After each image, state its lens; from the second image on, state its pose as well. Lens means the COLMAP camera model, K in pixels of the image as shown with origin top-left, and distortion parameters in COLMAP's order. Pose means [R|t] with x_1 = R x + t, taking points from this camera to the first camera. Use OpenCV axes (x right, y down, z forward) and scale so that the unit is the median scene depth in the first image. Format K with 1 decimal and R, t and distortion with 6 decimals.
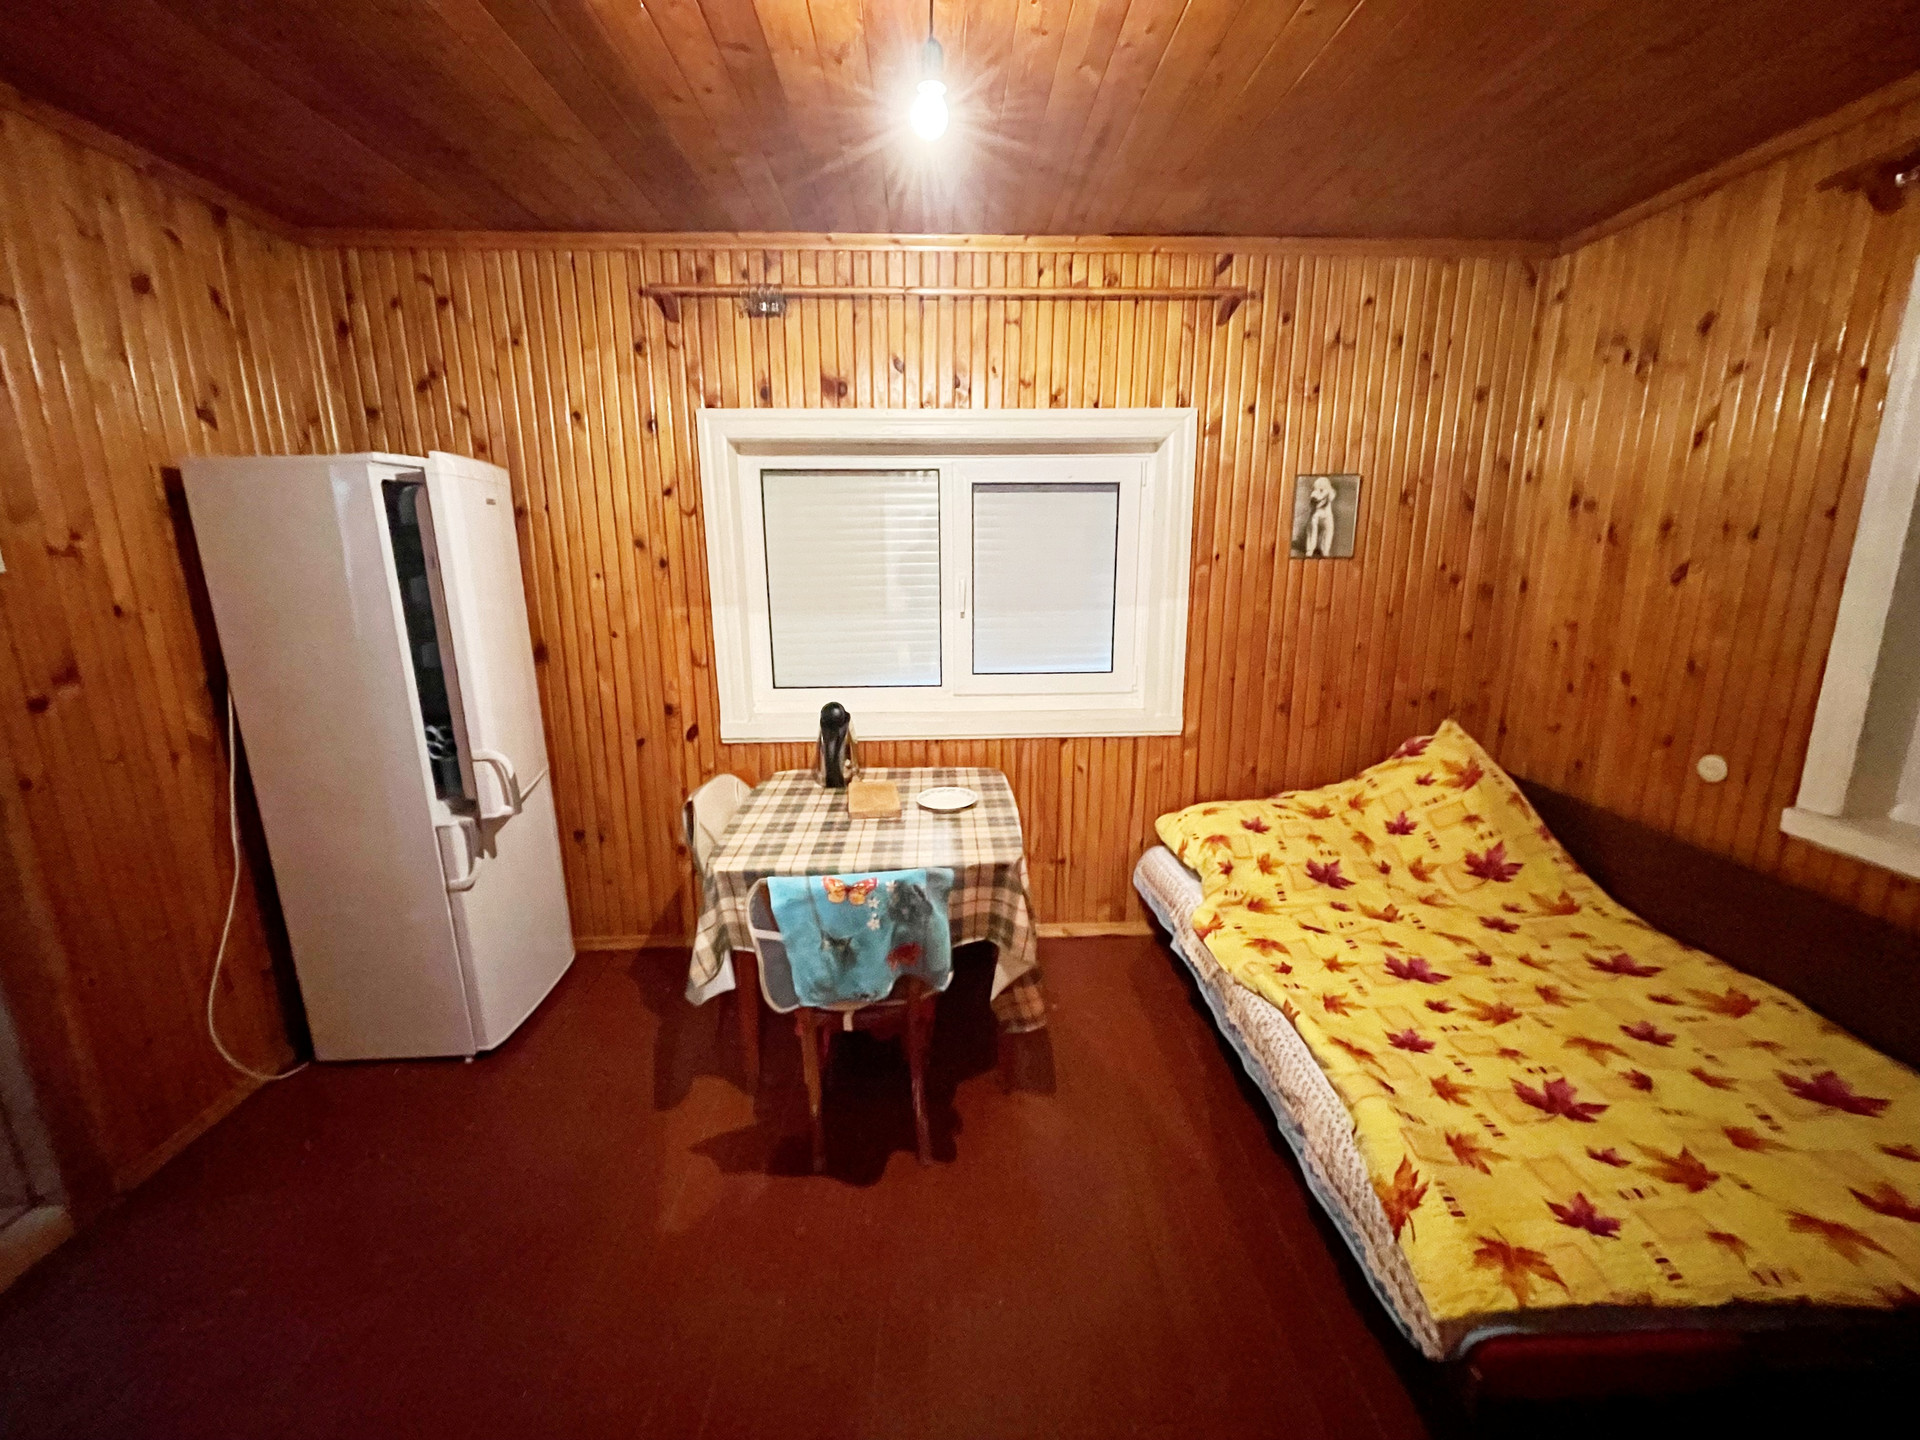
lens RADIAL K [[780.0, 0, 965.2], [0, 780.0, 718.7], [0, 0, 1]] dist [-0.002812, -0.001027]
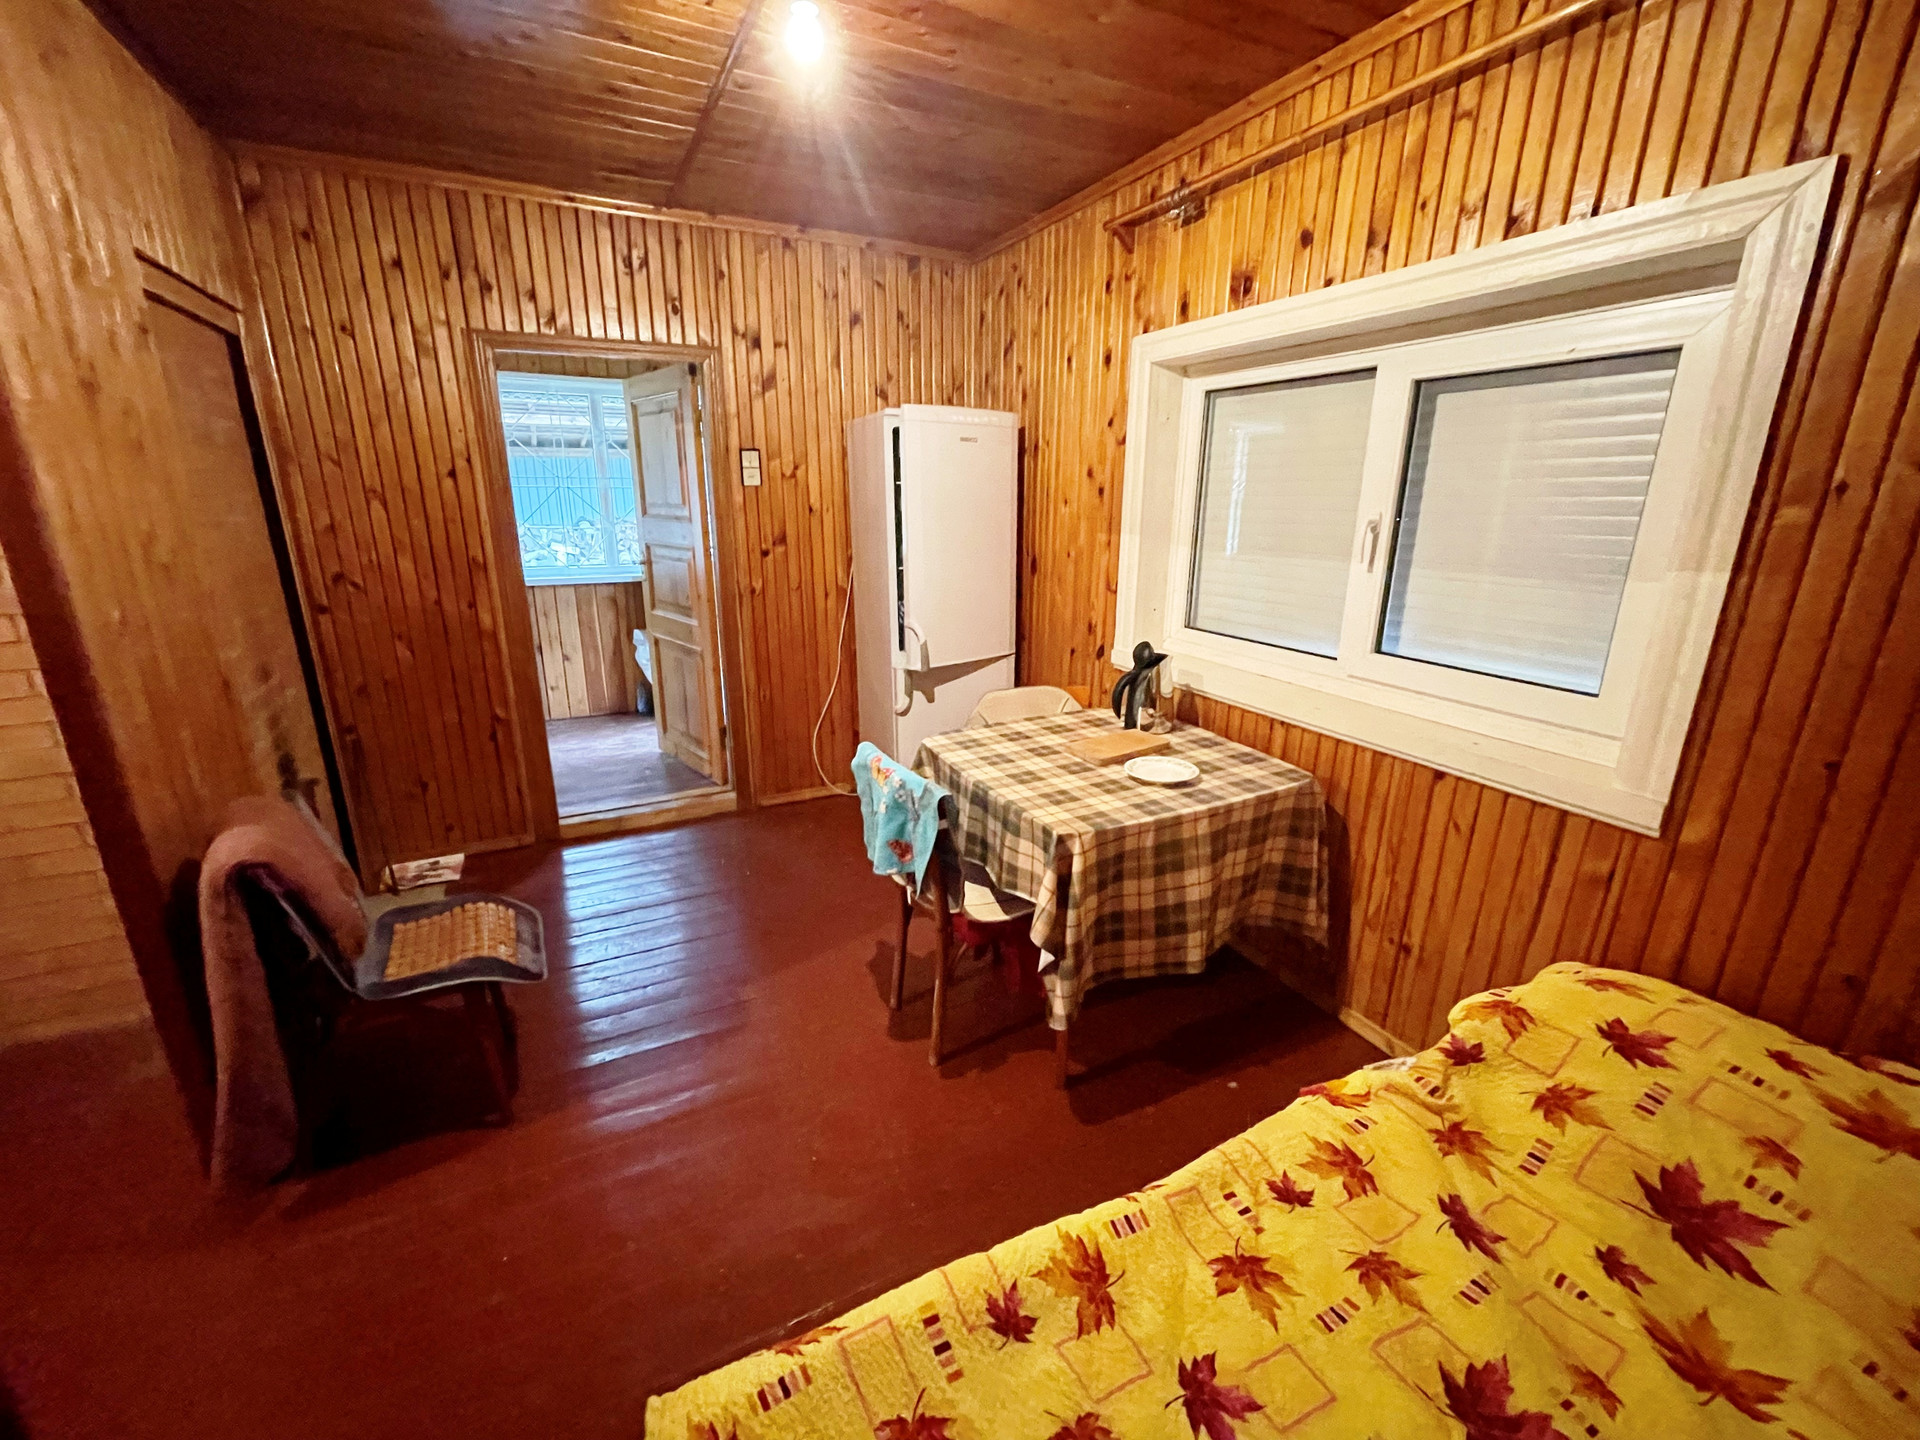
lens RADIAL K [[780.0, 0, 958.4], [0, 780.0, 717.9], [0, 0, 1]] dist [-0.002812, -0.001027]
pose [[0.409187, 0.261877, -0.874063, 0.582345], [-0.209448, 0.959308, 0.189365, -0.063642], [0.888086, 0.105585, 0.447386, 0.389294]]
